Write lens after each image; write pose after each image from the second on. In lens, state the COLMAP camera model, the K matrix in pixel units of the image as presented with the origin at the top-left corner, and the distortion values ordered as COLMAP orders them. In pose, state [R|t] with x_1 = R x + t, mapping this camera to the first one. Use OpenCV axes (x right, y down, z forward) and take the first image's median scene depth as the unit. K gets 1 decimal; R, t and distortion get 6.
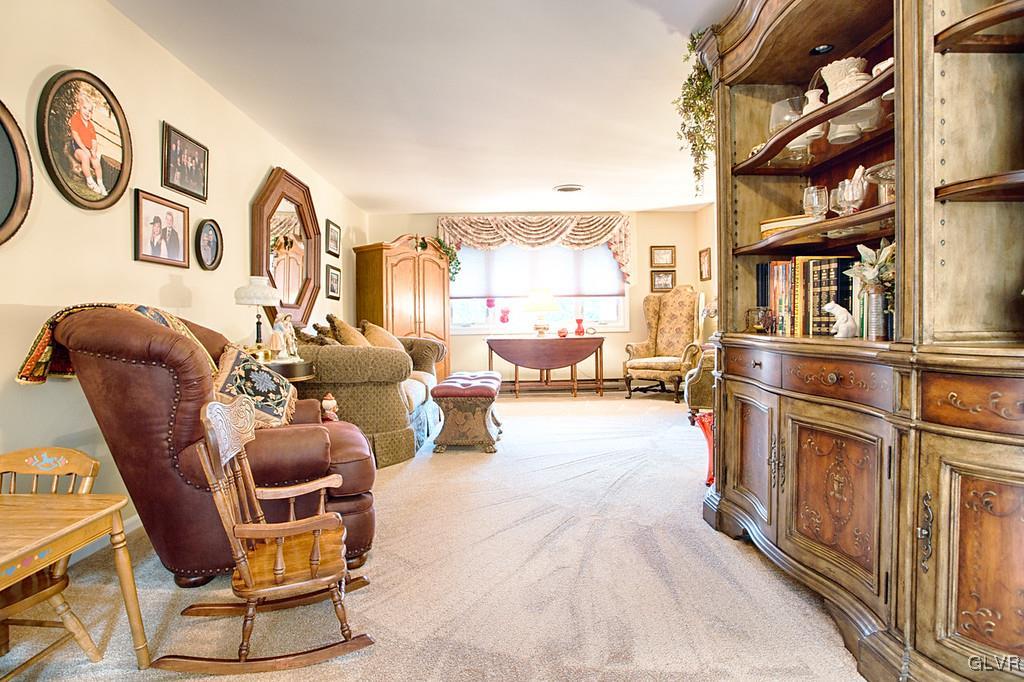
lens RADIAL K [[528.6, 0, 511.7], [0, 528.6, 333.5], [0, 0, 1]] dist [-0.018339, 0.001221]
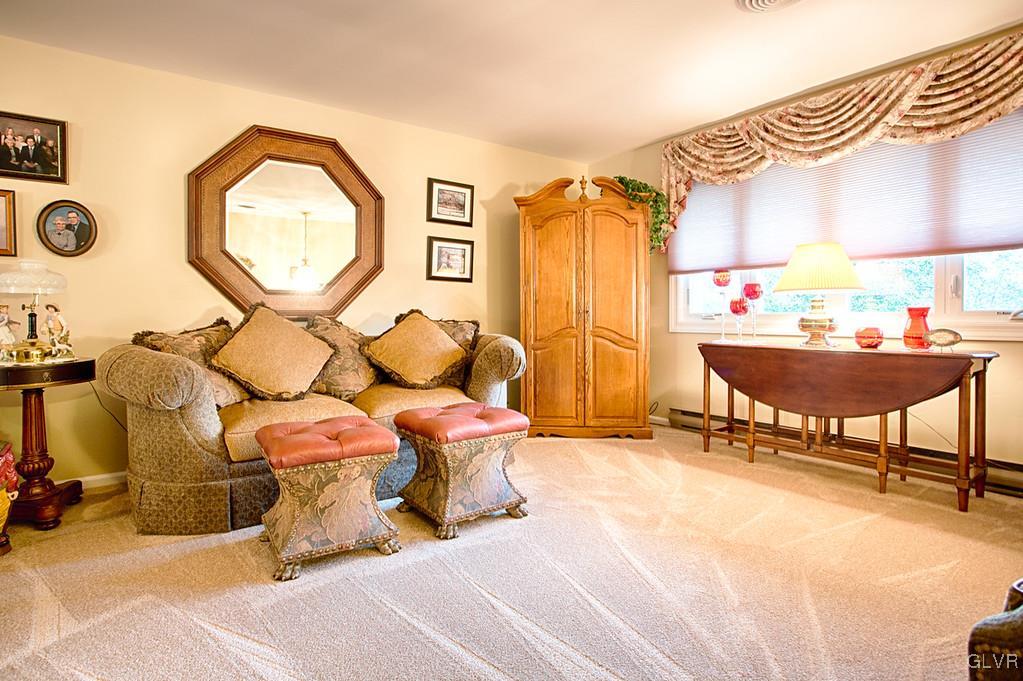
lens RADIAL K [[528.1, 0, 510.7], [0, 528.1, 325.5], [0, 0, 1]] dist [-0.018339, 0.001221]
pose [[0.579565, 0.028443, -0.814429, 0.278849], [-0.018741, 0.999592, 0.021573, -0.015673], [0.814710, 0.002760, 0.579862, 0.502675]]
